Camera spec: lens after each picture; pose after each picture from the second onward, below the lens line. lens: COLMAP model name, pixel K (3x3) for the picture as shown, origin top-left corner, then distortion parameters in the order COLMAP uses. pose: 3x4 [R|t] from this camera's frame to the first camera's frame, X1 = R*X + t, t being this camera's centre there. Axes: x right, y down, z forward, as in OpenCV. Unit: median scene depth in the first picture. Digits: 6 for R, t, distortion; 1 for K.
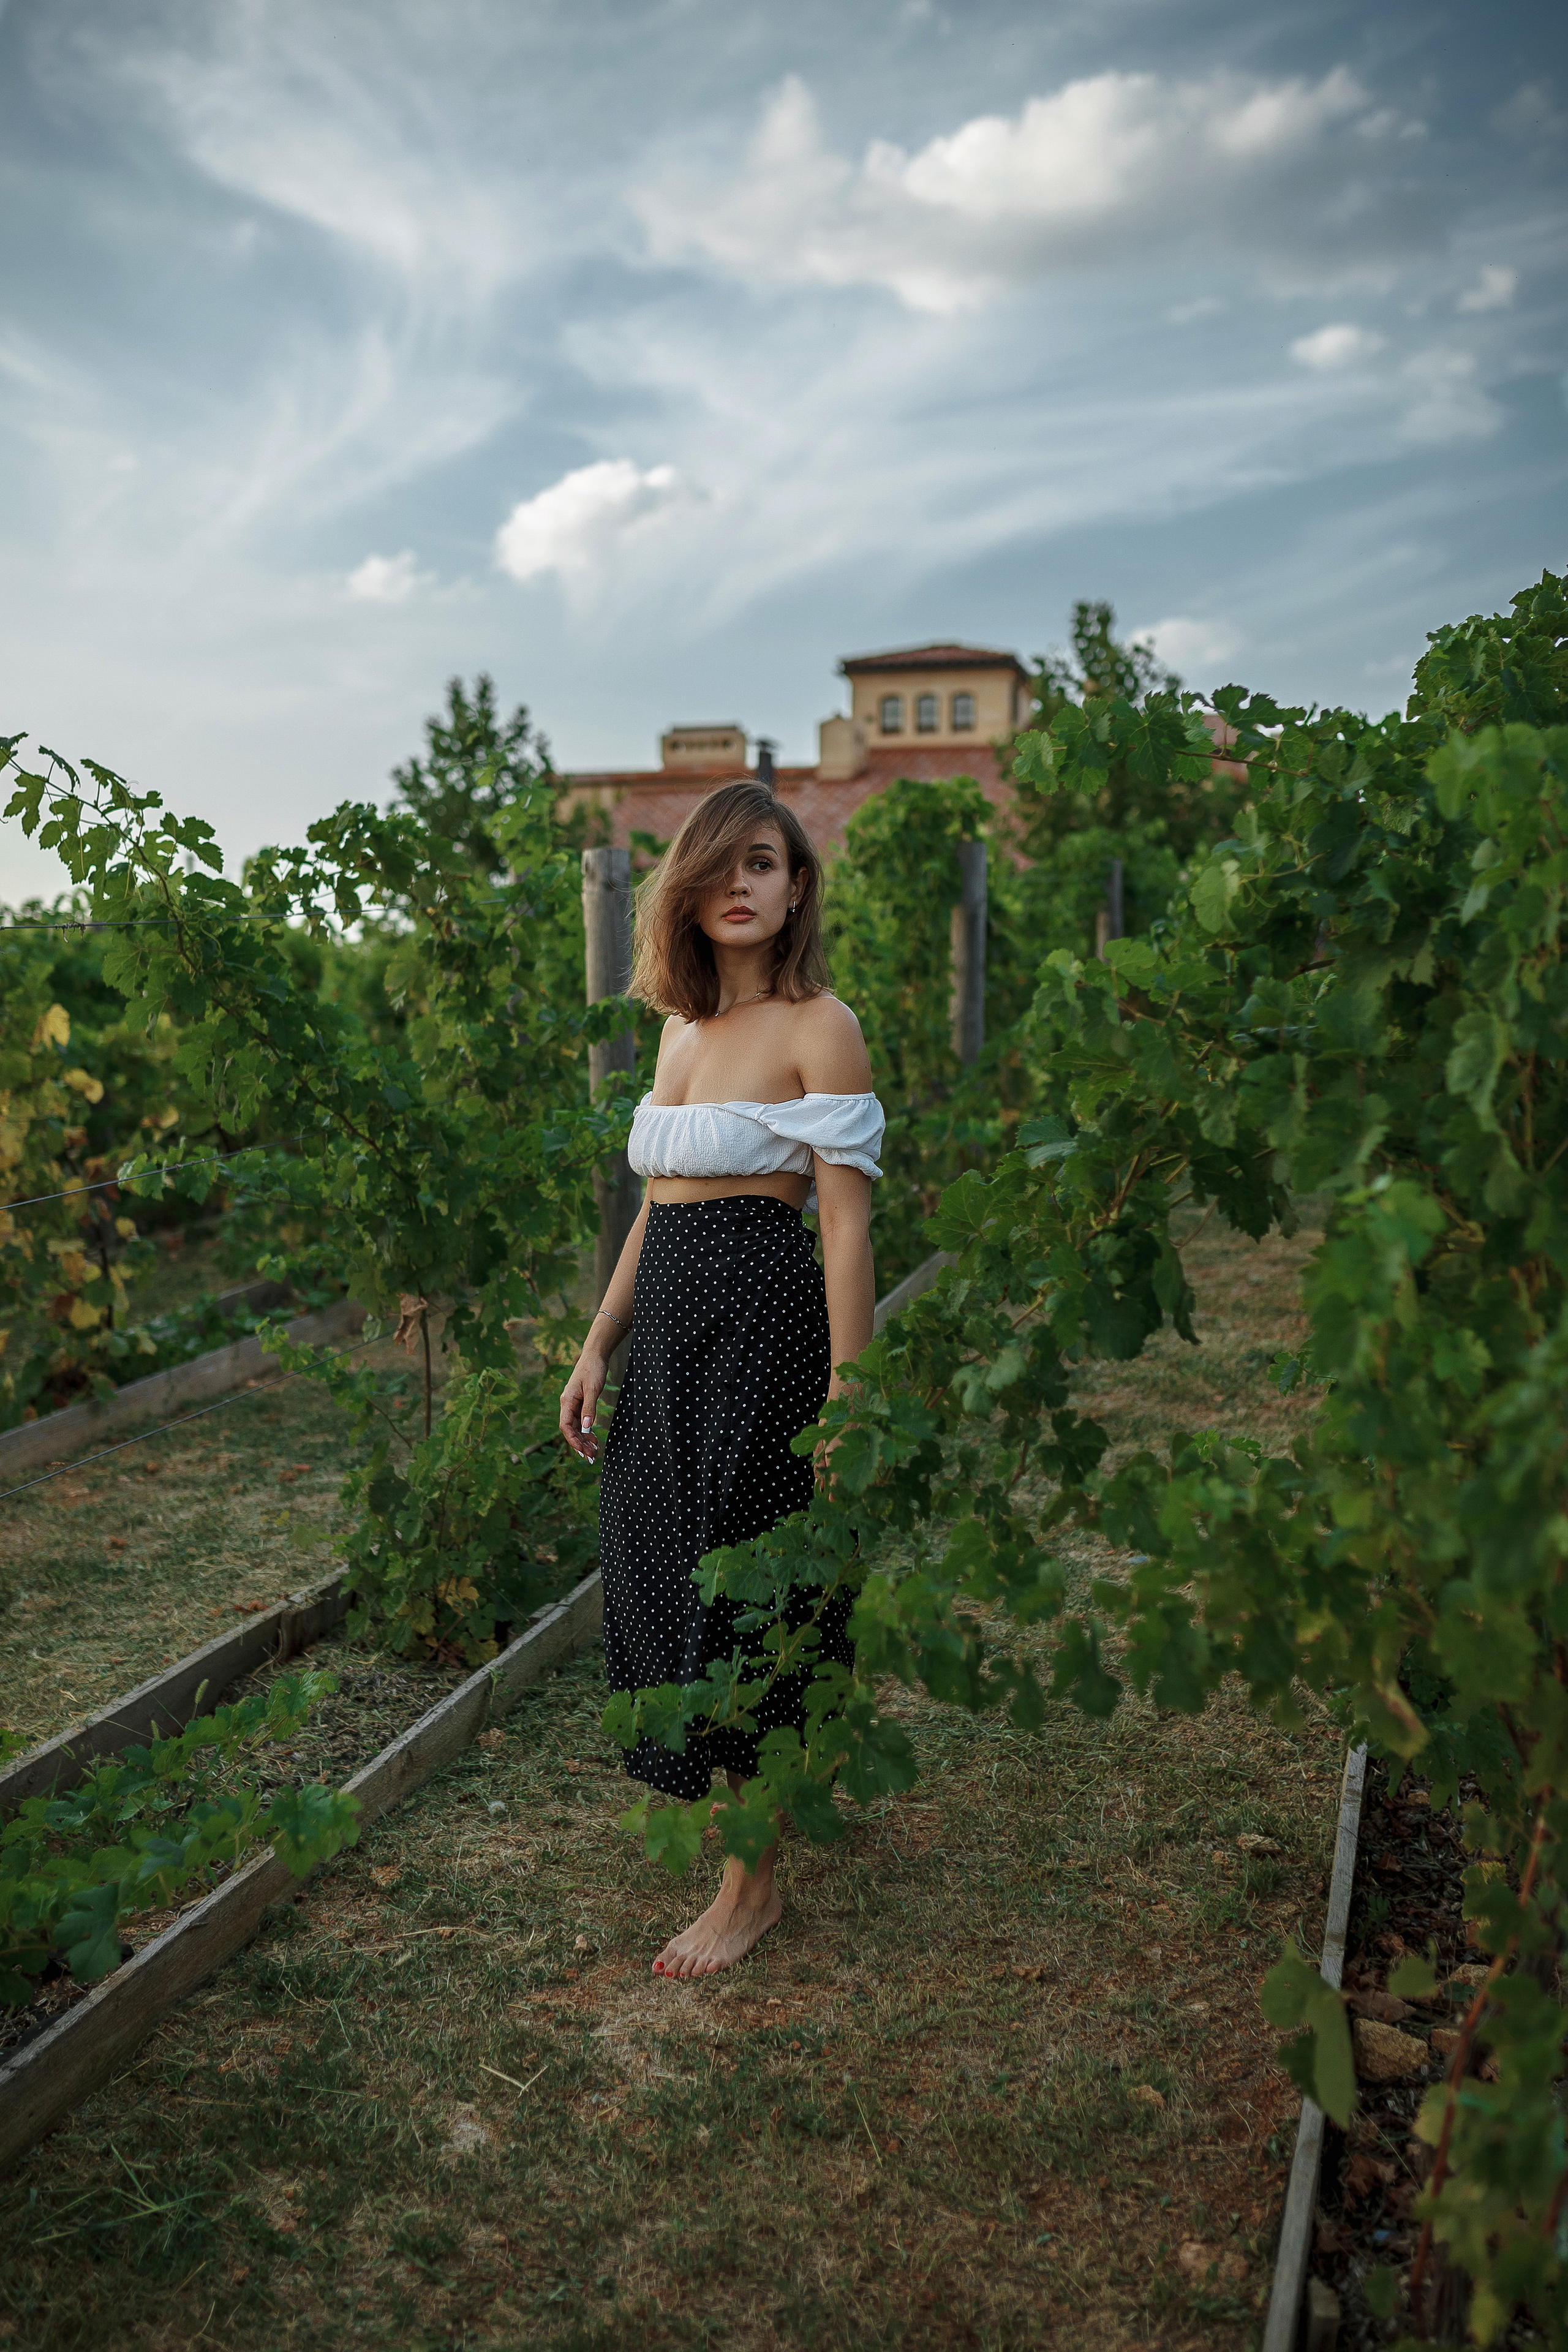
lens RADIAL K [[2296.2, 0, 782.2], [0, 2296.2, 1187.1], [0, 0, 1]] dist [0.023460, 0.000000]
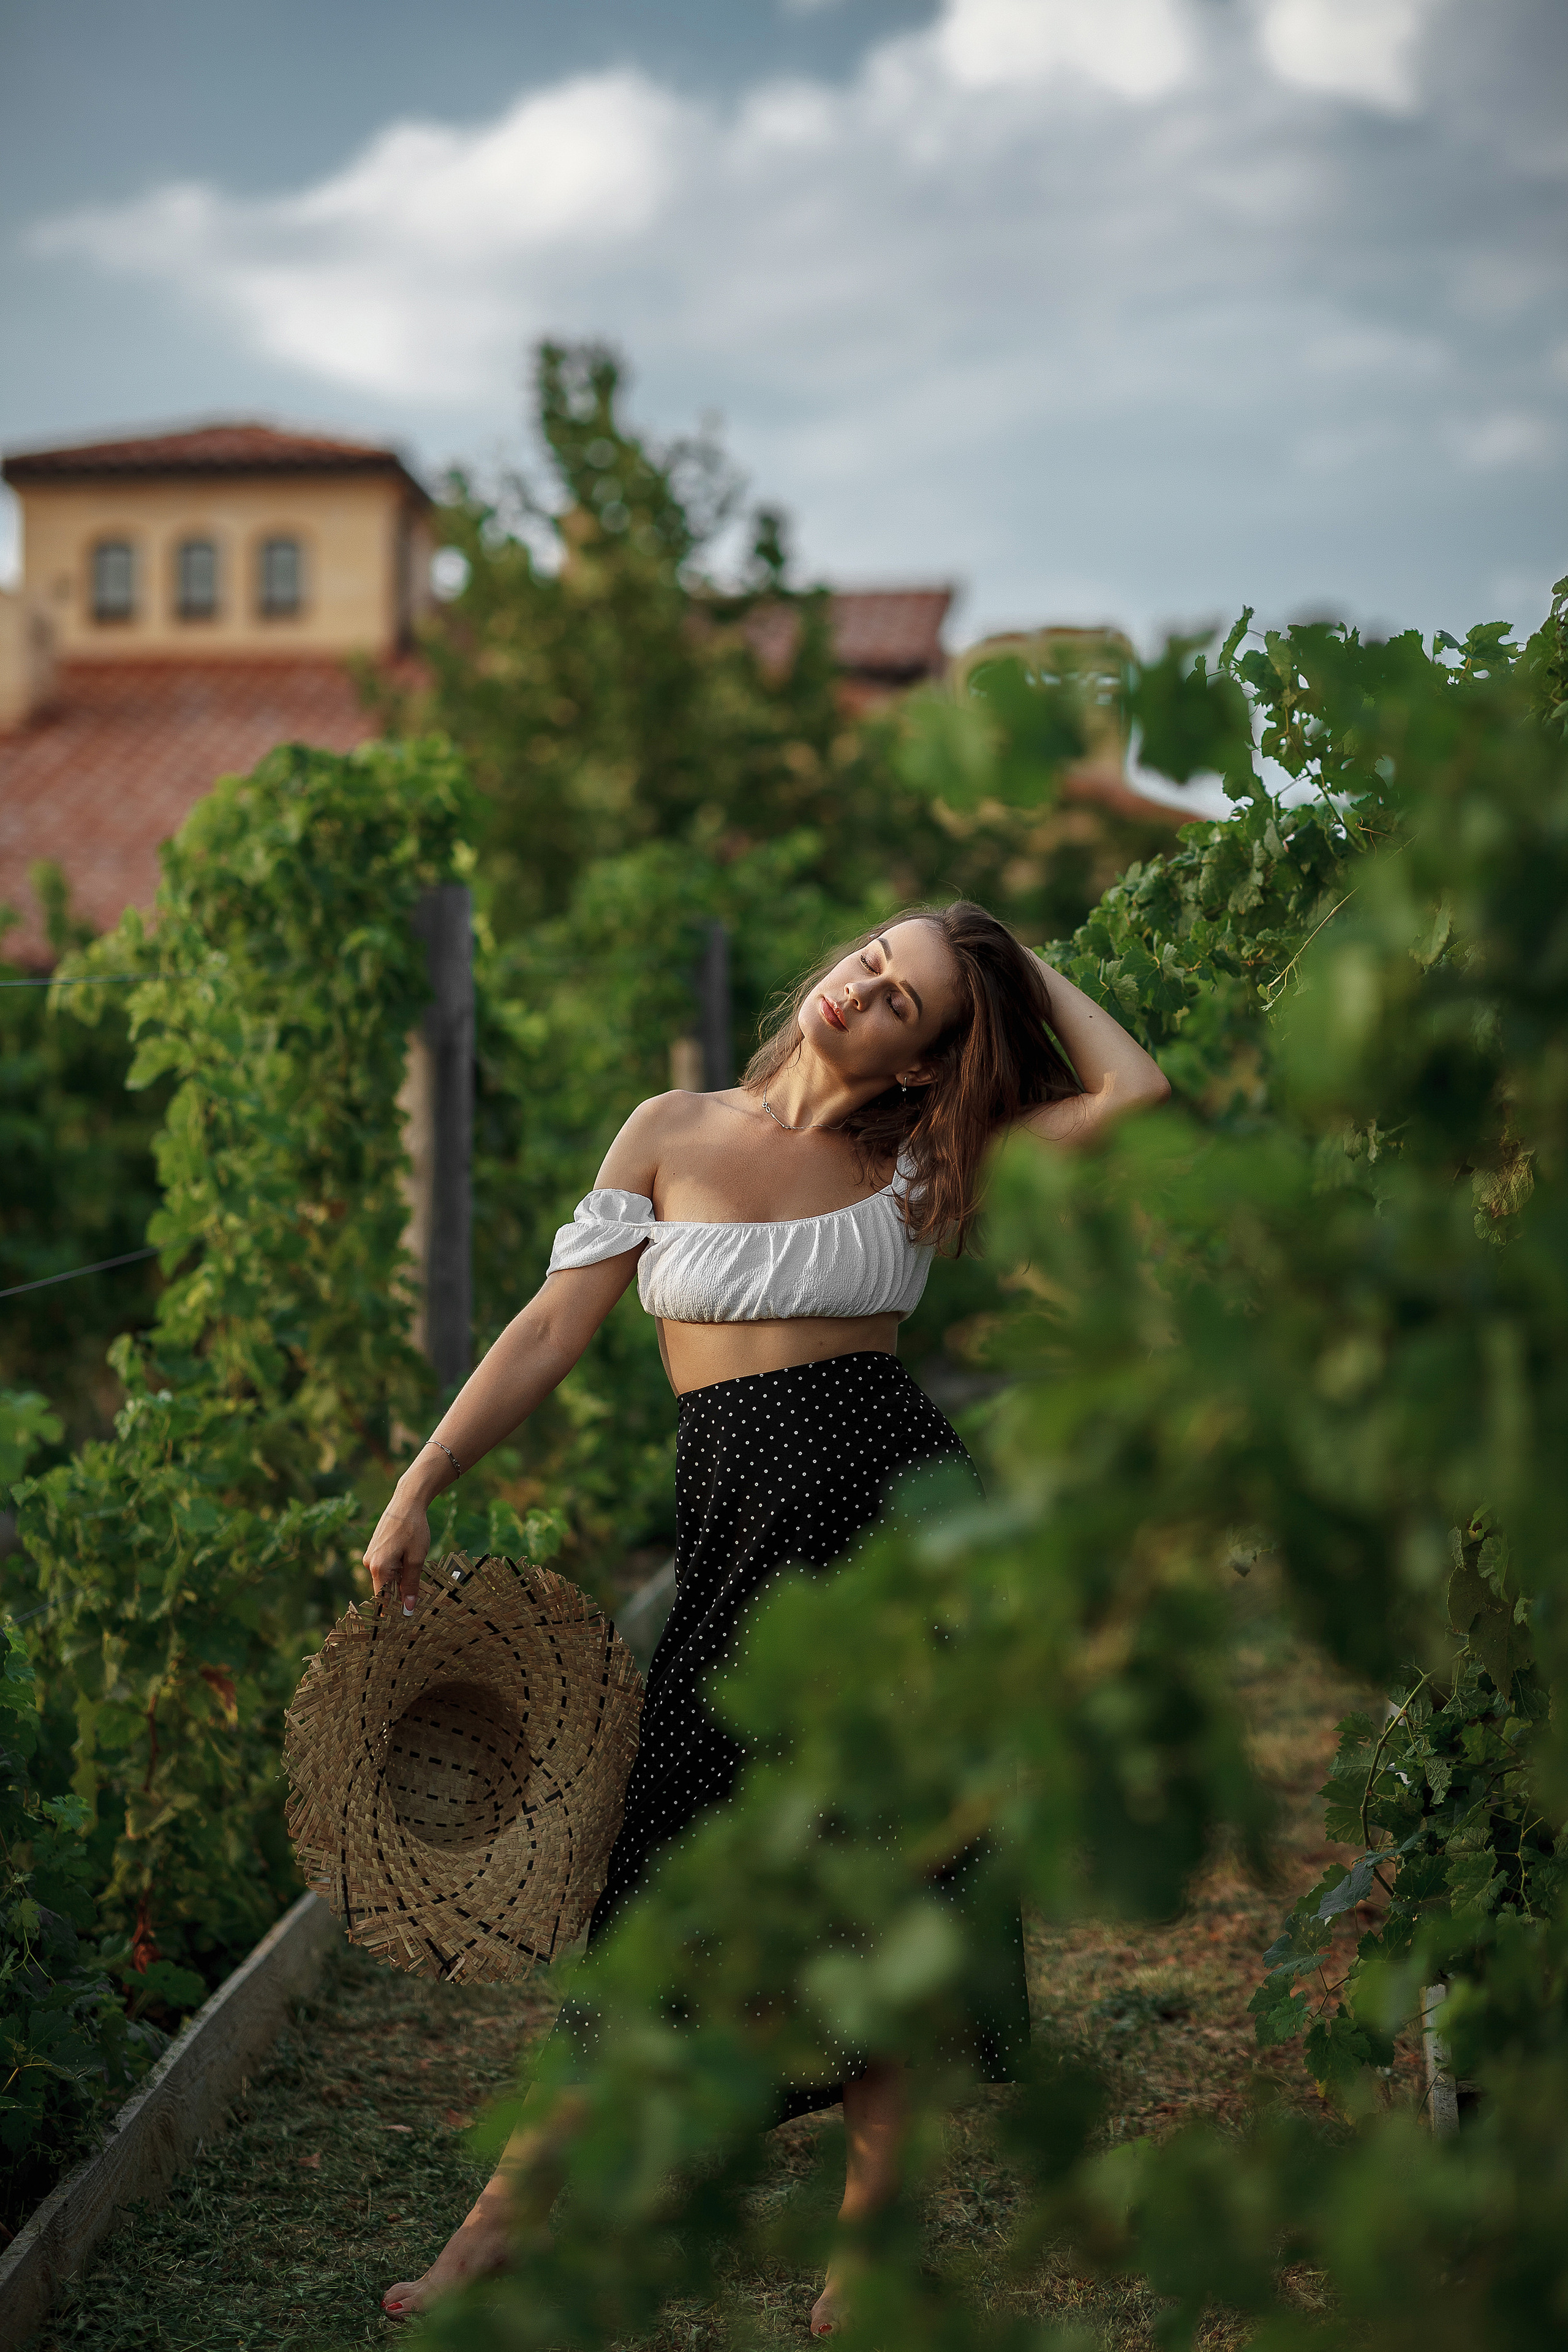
lens RADIAL K [[5640.2, 0, 784.0], [0, 5640.2, 1172.9], [0, 0, 1]] dist [-0.023913, 0.000000]
pose [[0.980371, -0.002255, 0.197147, -0.068912], [0.020713, 0.995579, -0.091616, 0.008155], [-0.196069, 0.093901, 0.976084, -0.083807]]
